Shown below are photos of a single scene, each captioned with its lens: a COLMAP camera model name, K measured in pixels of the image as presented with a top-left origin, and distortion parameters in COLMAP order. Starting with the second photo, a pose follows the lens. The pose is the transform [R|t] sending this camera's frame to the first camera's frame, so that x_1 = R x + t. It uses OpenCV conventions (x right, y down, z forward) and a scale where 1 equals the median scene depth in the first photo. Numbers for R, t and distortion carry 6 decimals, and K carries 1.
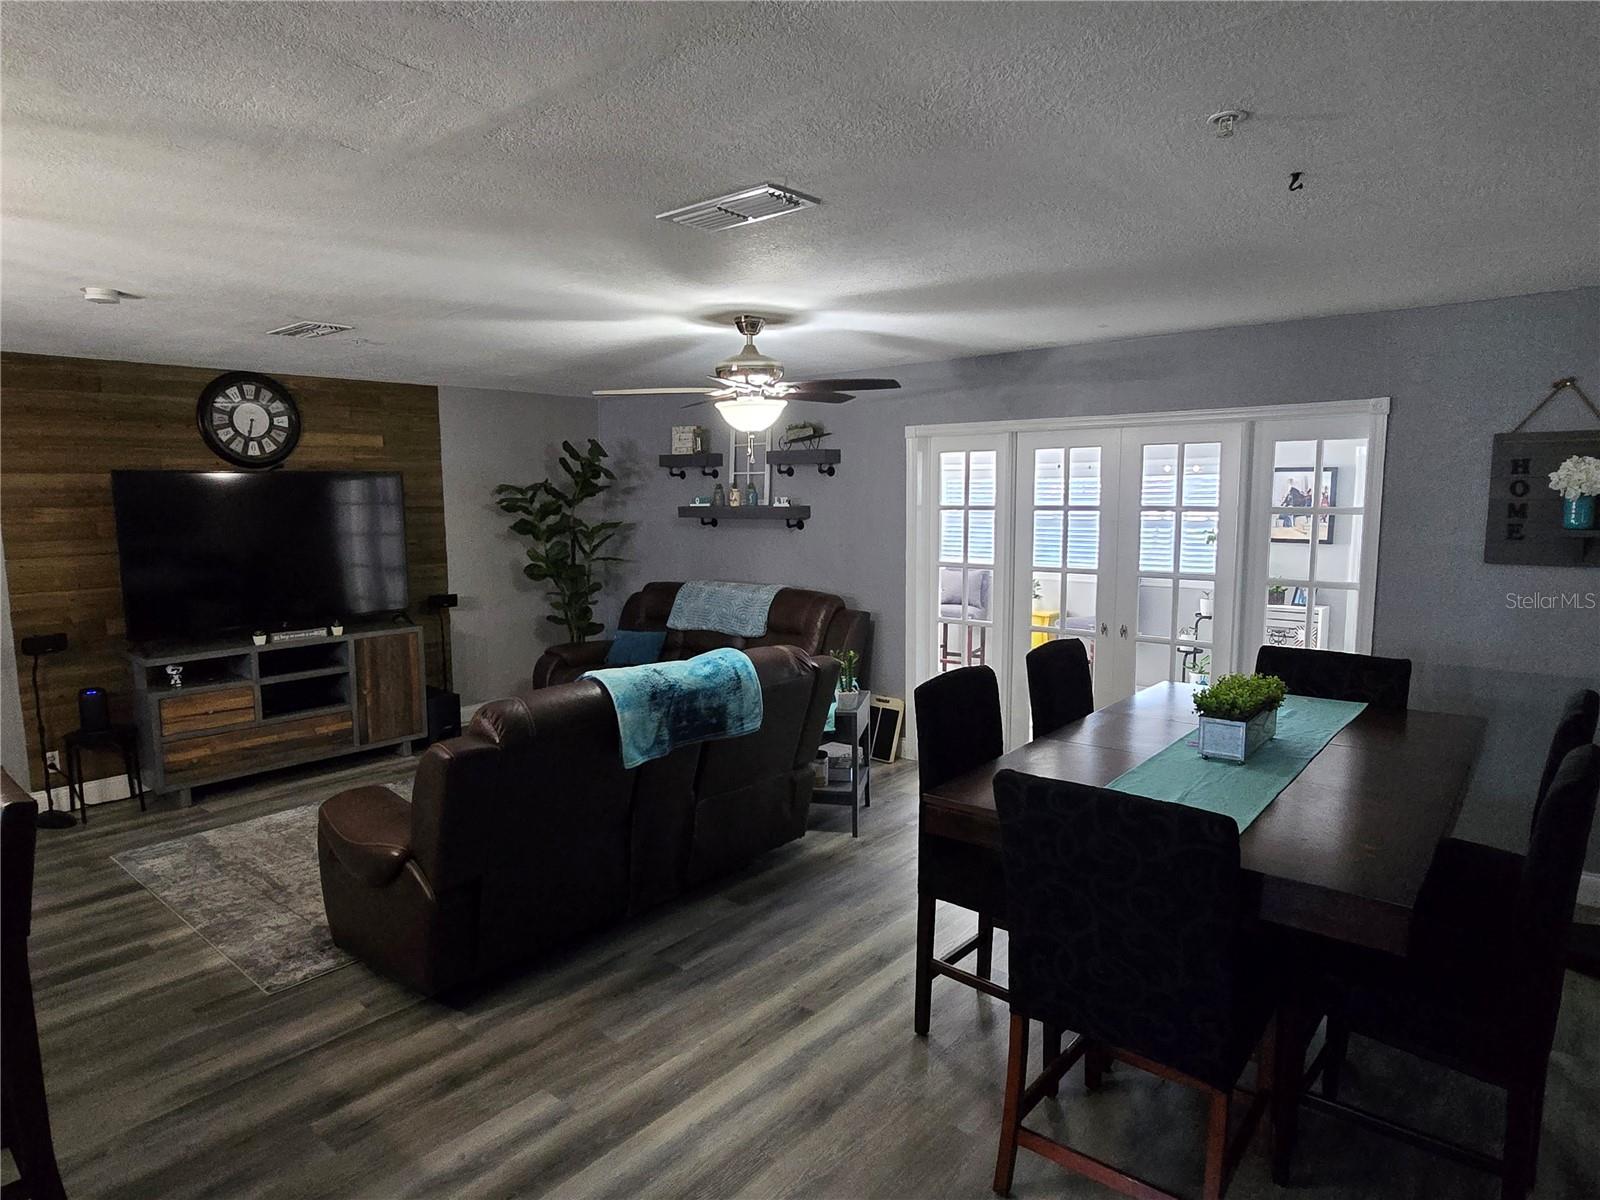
lens RADIAL K [[942.7, 0, 802.9], [0, 942.7, 605.5], [0, 0, 1]] dist [0.000956, -0.001649]
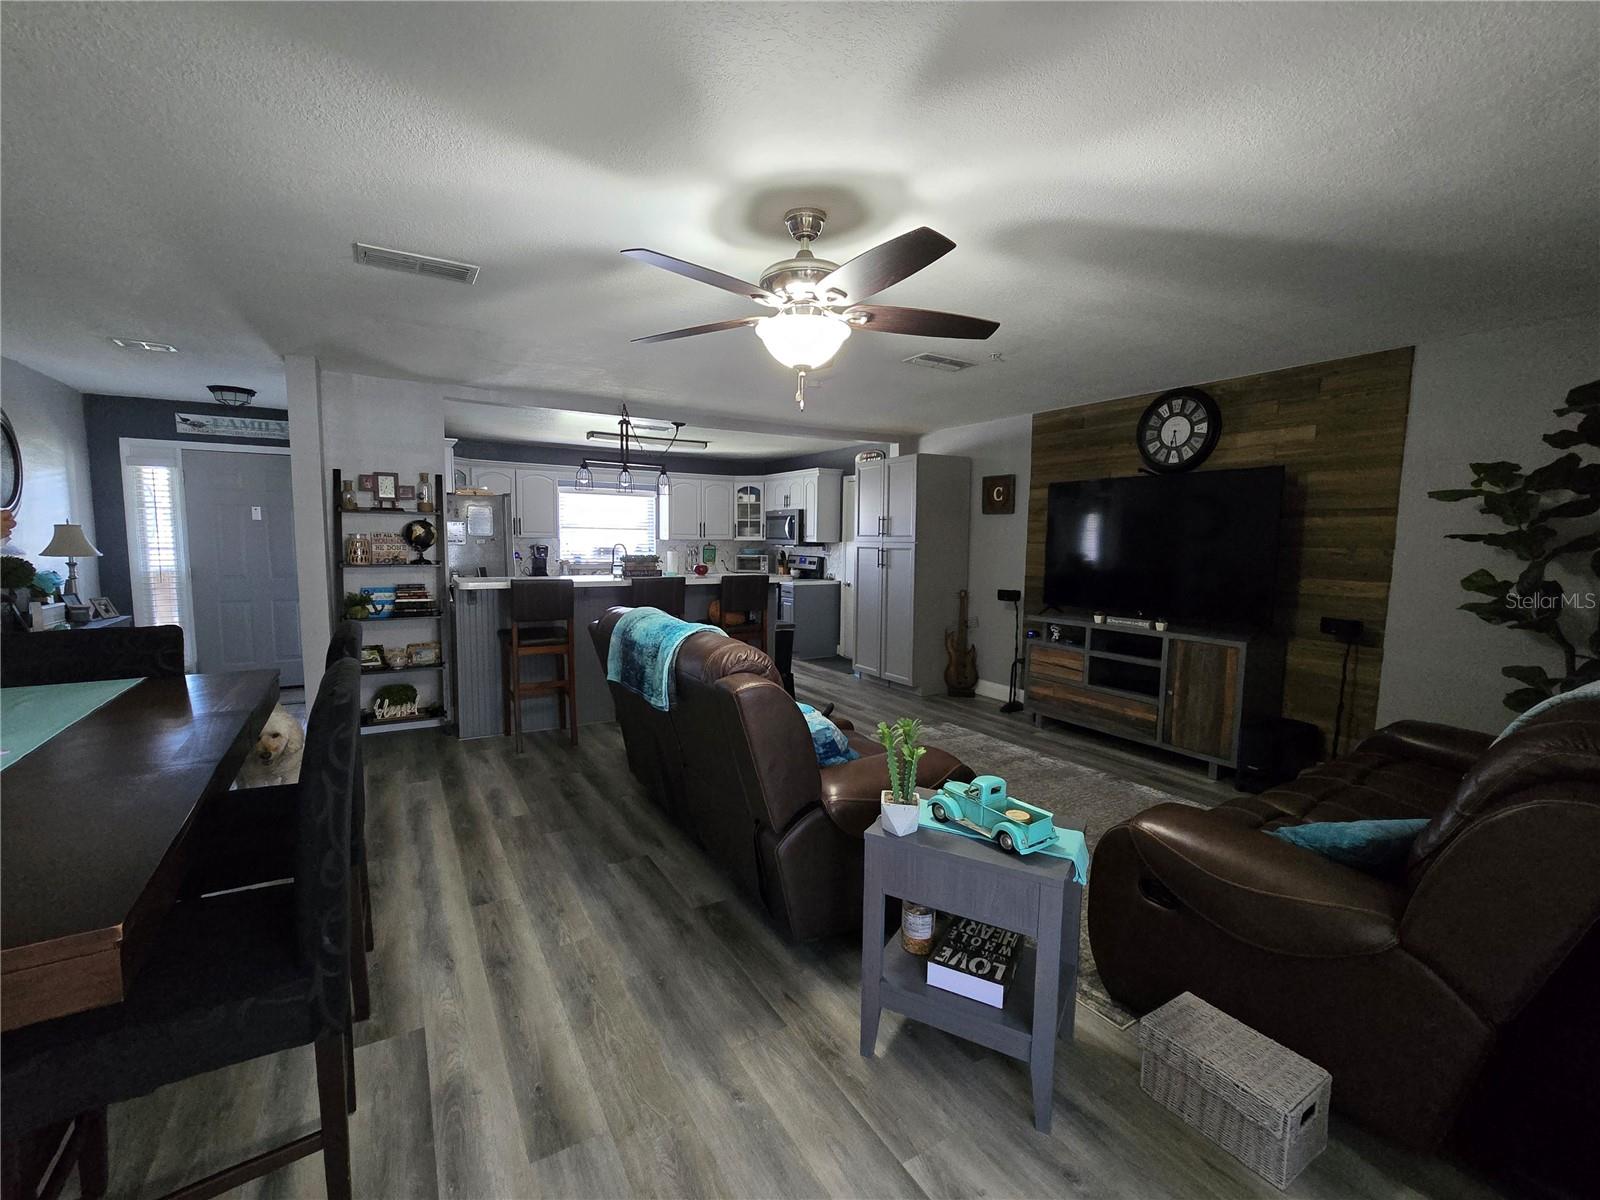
lens RADIAL K [[683.9, 0, 789.8], [0, 683.9, 606.2], [0, 0, 1]] dist [-0.003375, 0.000558]
pose [[-0.329829, 0.098007, -0.938939, 0.349021], [-0.126060, 0.981117, 0.146692, -0.054718], [0.935586, 0.166746, -0.311246, 0.862683]]
